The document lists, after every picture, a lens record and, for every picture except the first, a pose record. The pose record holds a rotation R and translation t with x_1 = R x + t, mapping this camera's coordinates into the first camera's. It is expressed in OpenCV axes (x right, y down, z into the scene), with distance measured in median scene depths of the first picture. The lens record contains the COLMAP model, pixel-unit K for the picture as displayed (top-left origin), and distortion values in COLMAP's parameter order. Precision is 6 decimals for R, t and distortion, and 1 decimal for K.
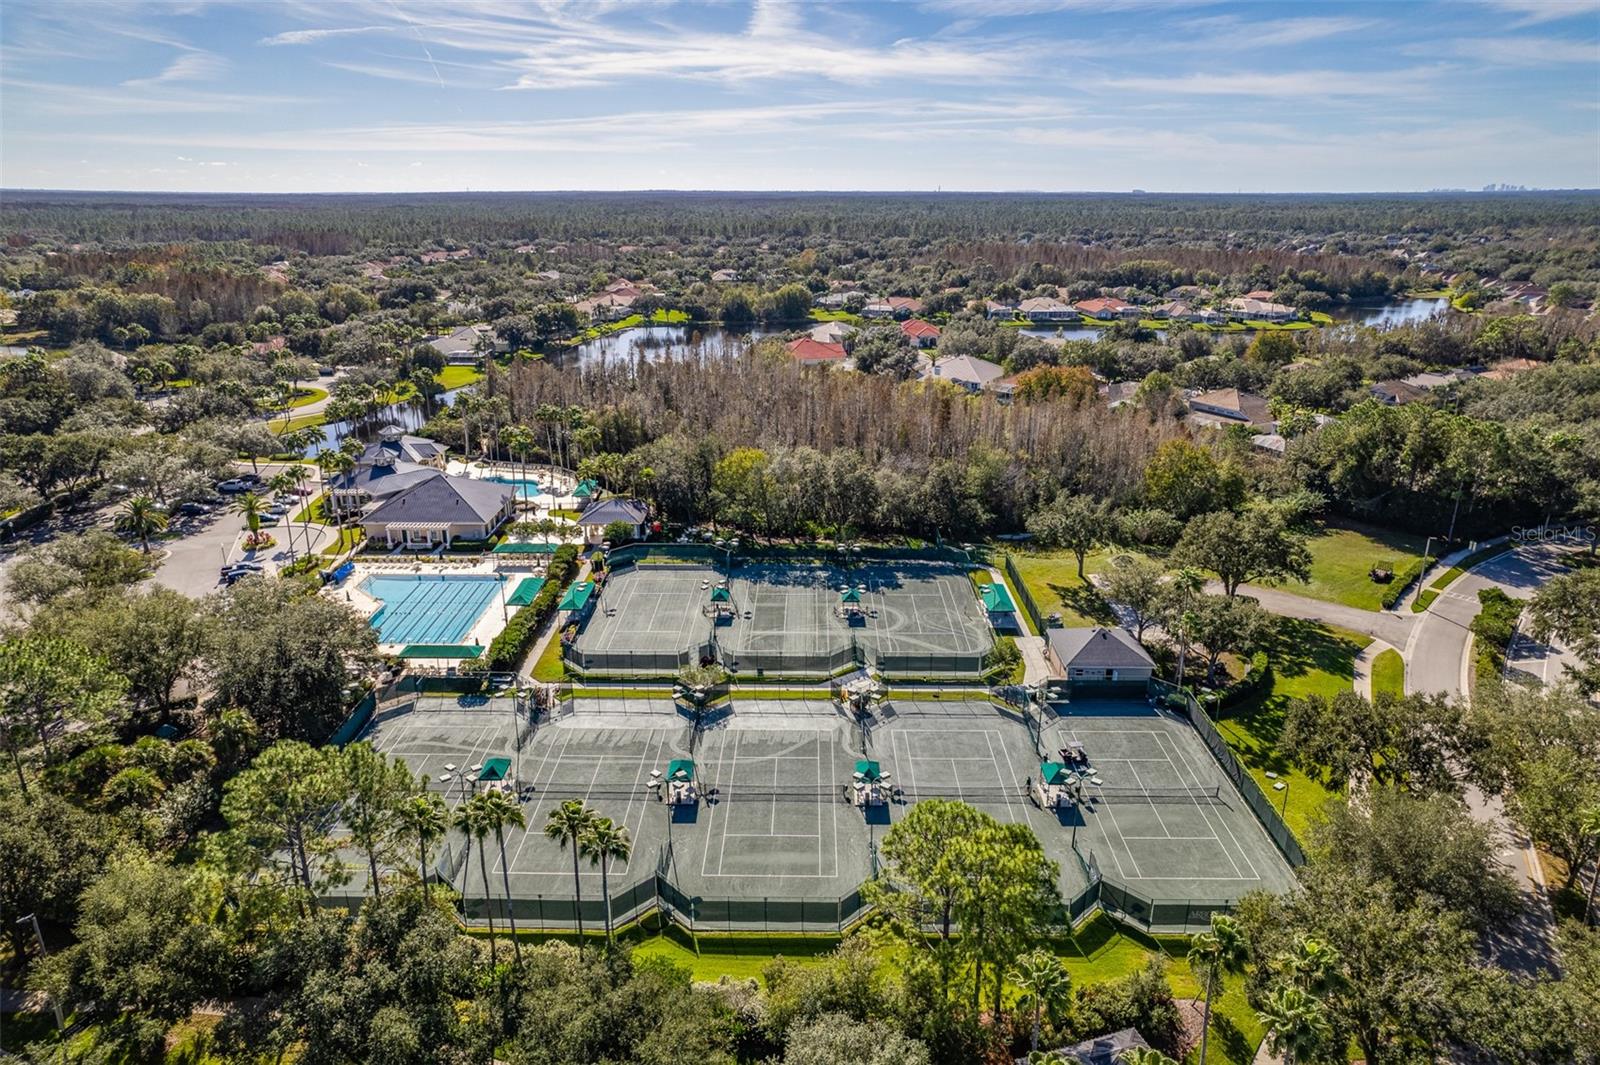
lens RADIAL K [[1027.9, 0, 795.4], [0, 1027.9, 533.5], [0, 0, 1]] dist [-0.042899, 0.060894]
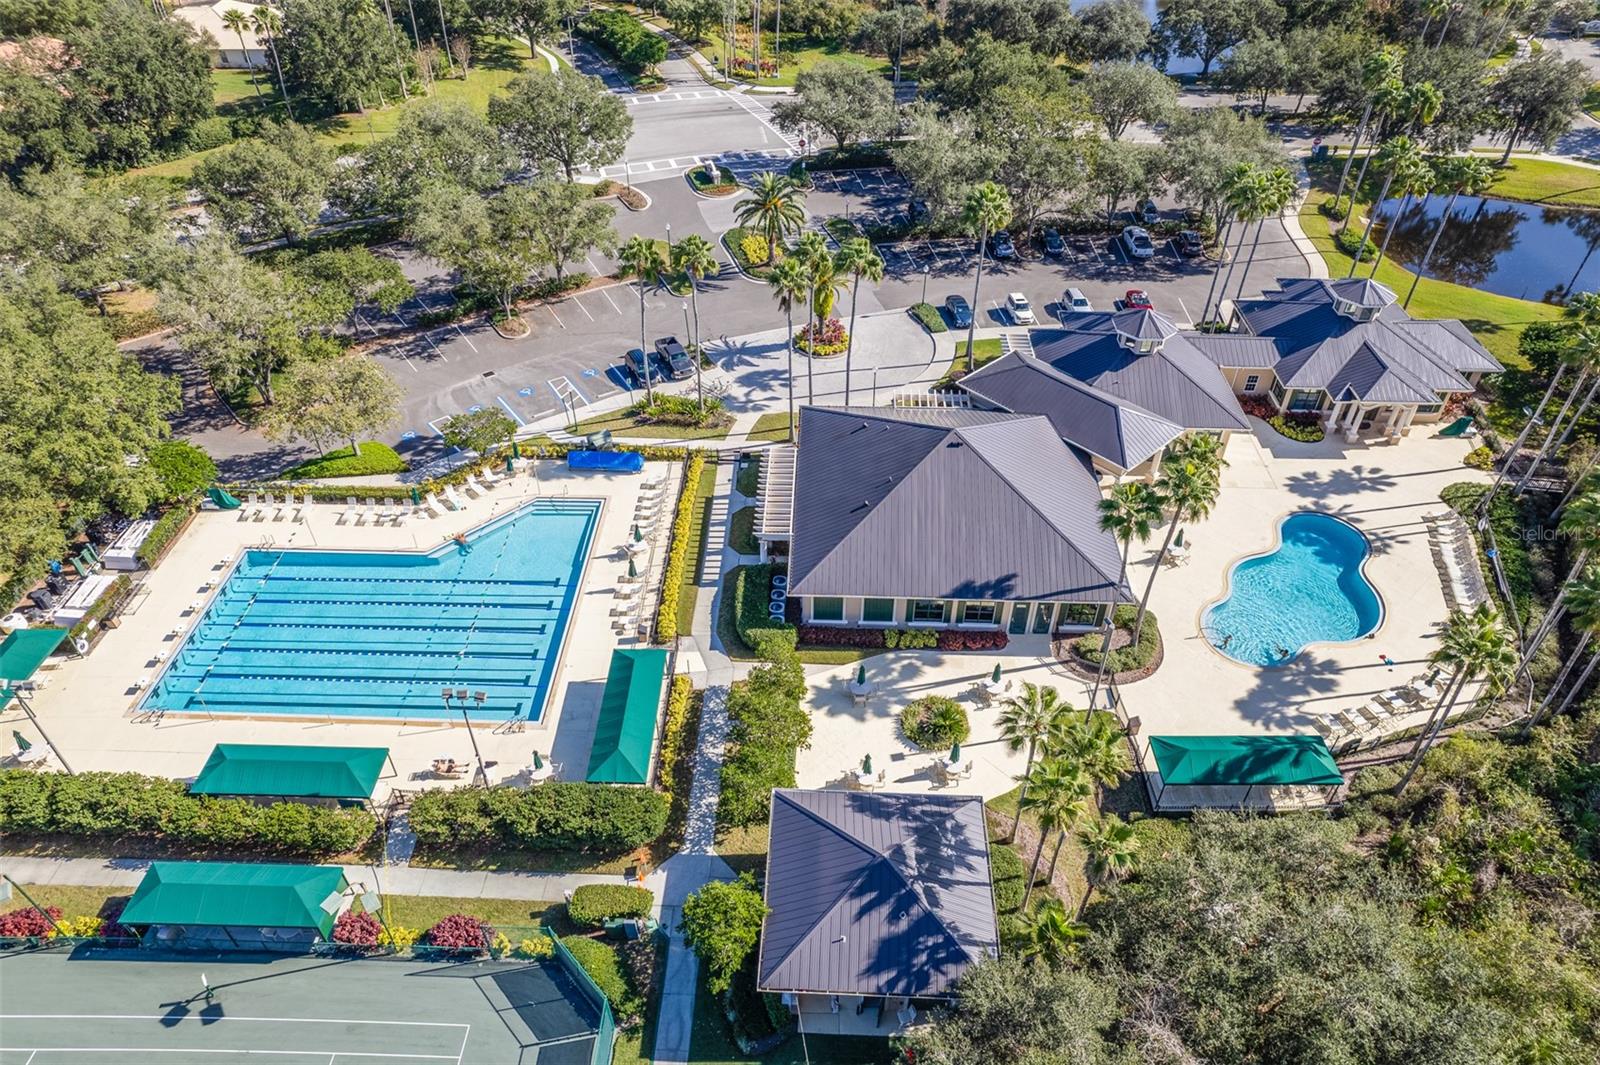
lens RADIAL K [[1027.9, 0, 795.4], [0, 1027.9, 533.5], [0, 0, 1]] dist [-0.042899, 0.060894]
pose [[-0.016195, 0.642314, -0.766270, -0.023758], [-0.321876, 0.722226, 0.612197, -0.275911], [0.946643, 0.256559, 0.195049, 0.973961]]
